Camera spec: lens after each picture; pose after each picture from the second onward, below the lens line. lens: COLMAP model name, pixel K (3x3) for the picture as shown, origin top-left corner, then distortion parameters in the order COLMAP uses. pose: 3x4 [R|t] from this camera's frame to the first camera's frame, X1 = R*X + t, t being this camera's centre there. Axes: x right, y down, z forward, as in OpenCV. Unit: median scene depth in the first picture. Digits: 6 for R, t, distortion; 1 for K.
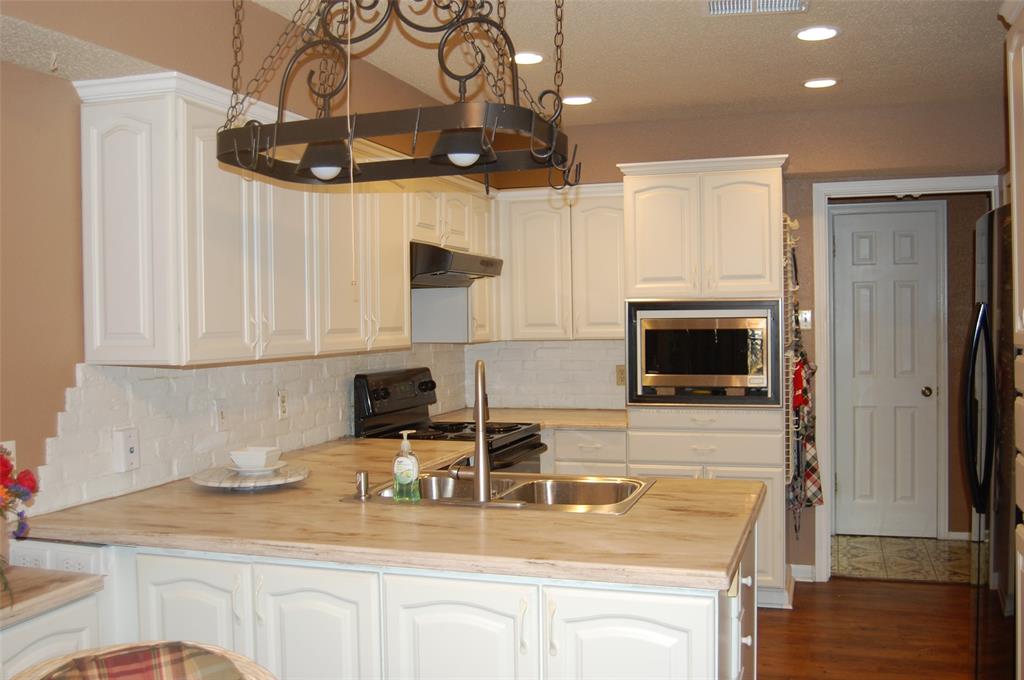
lens RADIAL K [[1012.8, 0, 512.0], [0, 1012.8, 340.0], [0, 0, 1]] dist [-0.055935, -0.015941]
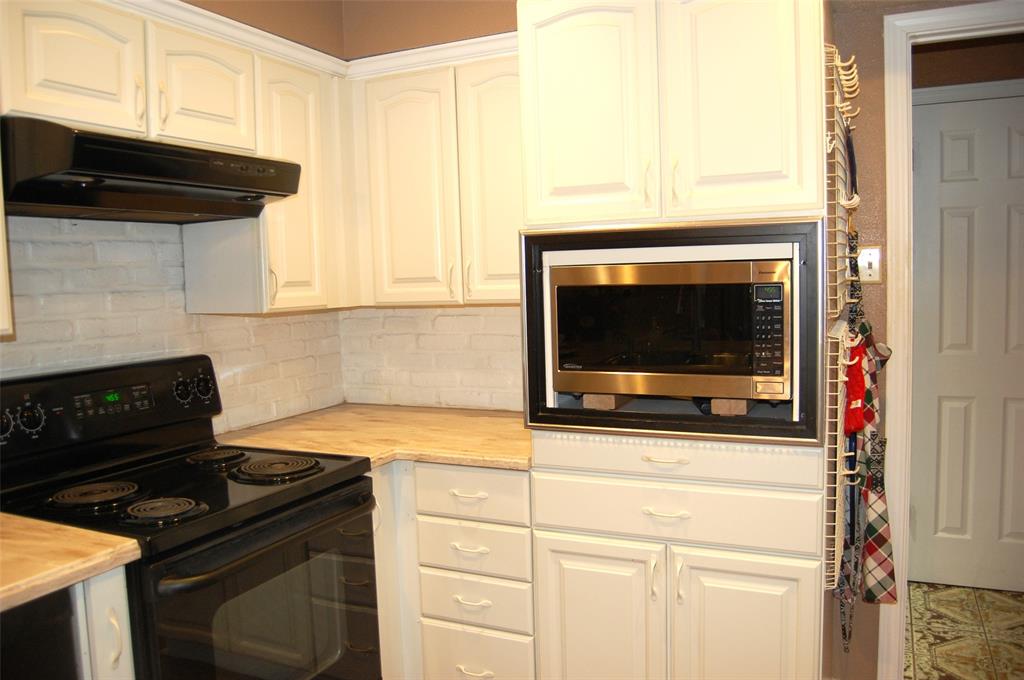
lens RADIAL K [[799.5, 0, 503.4], [0, 799.5, 338.8], [0, 0, 1]] dist [-0.099984, 0.045494]
pose [[0.990316, -0.004675, -0.138753, 0.158808], [0.013284, 0.998038, 0.061183, -0.008769], [0.138195, -0.062433, 0.988435, 0.571011]]
